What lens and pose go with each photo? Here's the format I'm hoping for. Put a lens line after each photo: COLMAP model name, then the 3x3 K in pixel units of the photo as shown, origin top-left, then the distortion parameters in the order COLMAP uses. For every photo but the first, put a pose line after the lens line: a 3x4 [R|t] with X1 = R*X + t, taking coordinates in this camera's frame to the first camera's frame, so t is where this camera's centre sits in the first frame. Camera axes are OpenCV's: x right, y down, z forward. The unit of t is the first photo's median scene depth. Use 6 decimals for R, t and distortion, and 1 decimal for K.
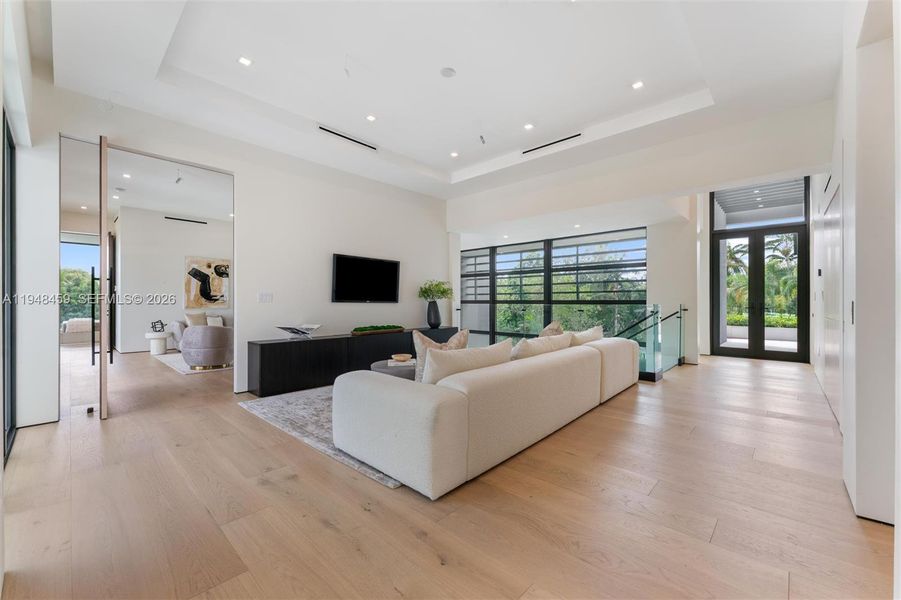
lens RADIAL K [[364.9, 0, 450.5], [0, 364.9, 300.0], [0, 0, 1]] dist [0.000345, 0.000031]
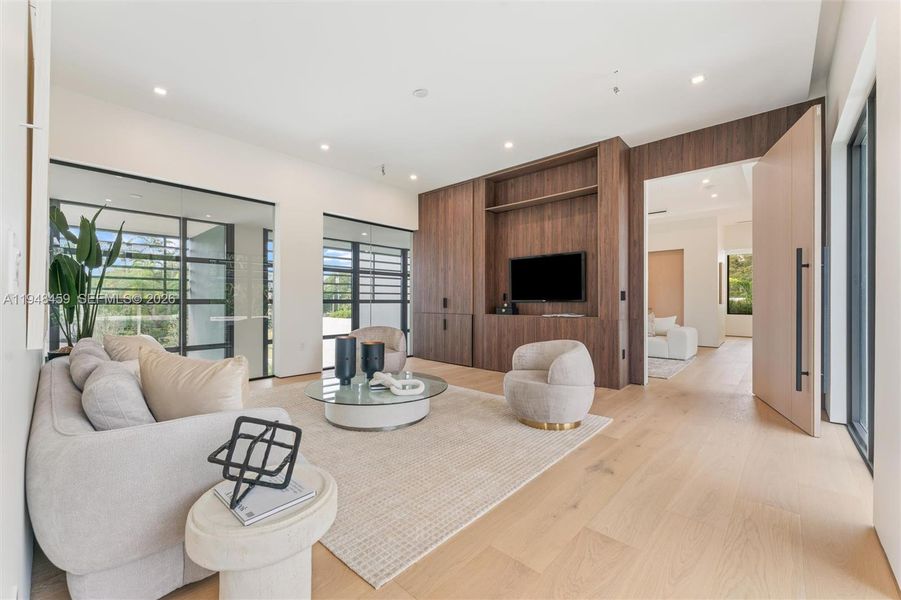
lens RADIAL K [[364.9, 0, 450.5], [0, 364.9, 300.0], [0, 0, 1]] dist [0.000345, 0.000031]
pose [[-0.003183, 0.004224, 0.999986, -0.826890], [-0.006134, 0.999972, -0.004244, 0.004145], [-0.999976, -0.006148, -0.003157, 0.767145]]
